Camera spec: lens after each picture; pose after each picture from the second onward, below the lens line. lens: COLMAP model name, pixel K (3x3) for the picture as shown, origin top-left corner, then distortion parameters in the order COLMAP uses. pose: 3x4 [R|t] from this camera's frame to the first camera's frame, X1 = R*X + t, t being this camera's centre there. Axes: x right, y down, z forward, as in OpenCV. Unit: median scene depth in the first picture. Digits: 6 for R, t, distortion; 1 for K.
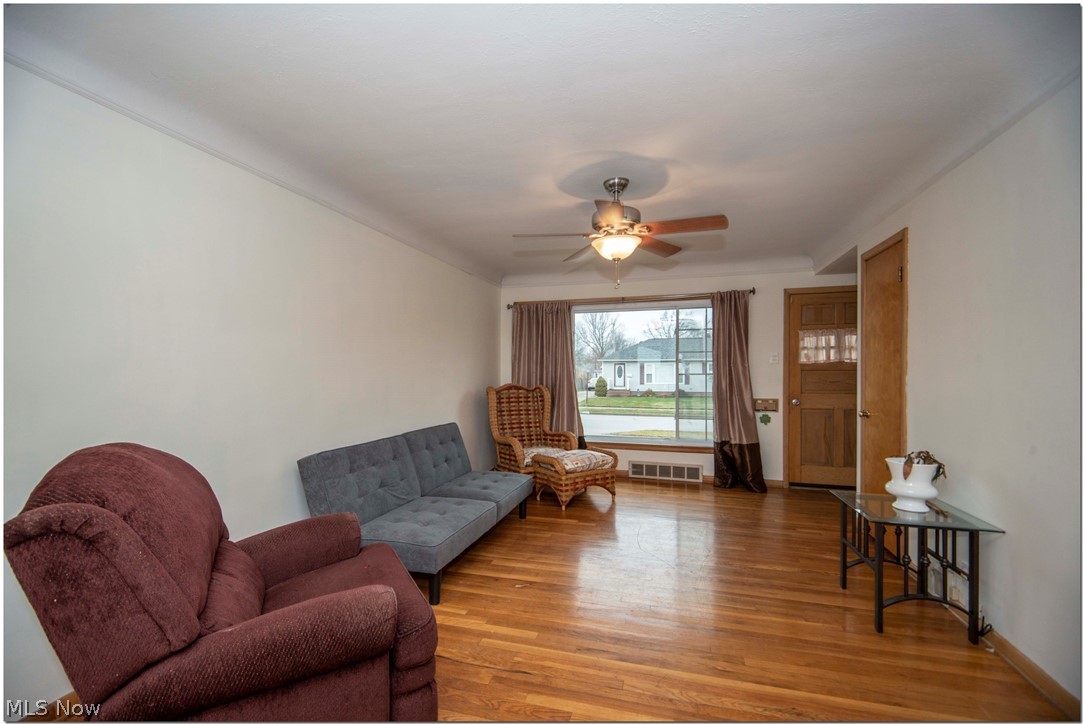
lens RADIAL K [[469.0, 0, 537.8], [0, 469.0, 377.5], [0, 0, 1]] dist [0.000846, -0.000253]
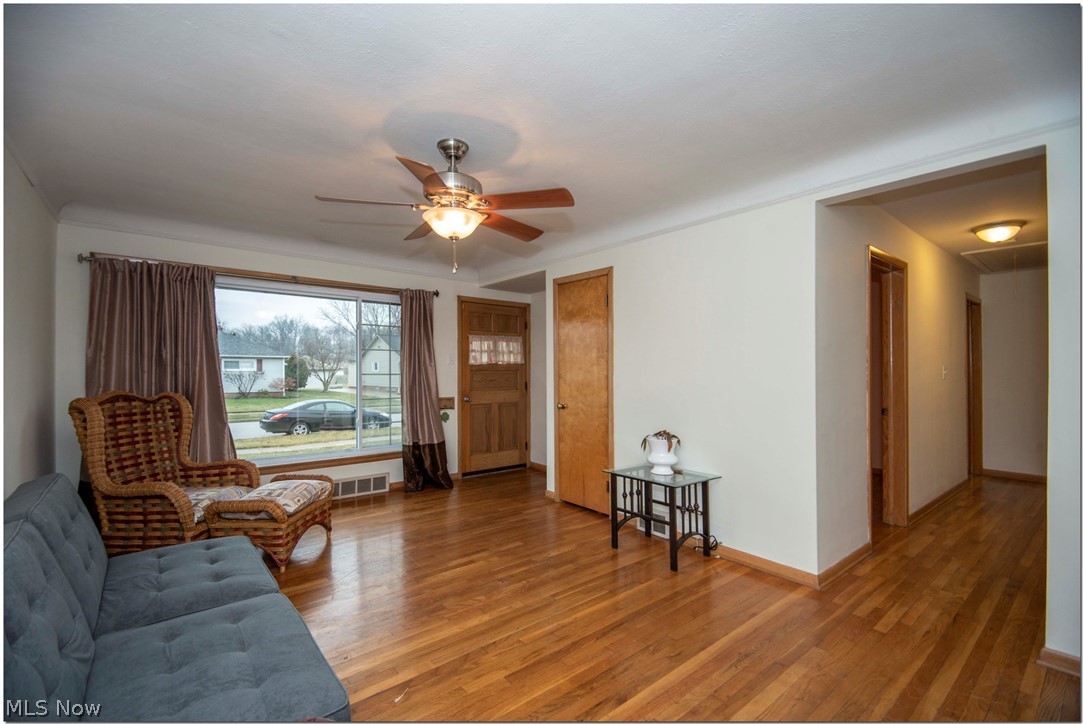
lens RADIAL K [[458.7, 0, 542.7], [0, 458.7, 368.0], [0, 0, 1]] dist [0.001997, -0.000147]
pose [[0.559908, 0.006923, 0.828526, -0.245965], [0.005238, 0.999916, -0.011895, -0.007443], [-0.828538, 0.011000, 0.559824, 0.250049]]
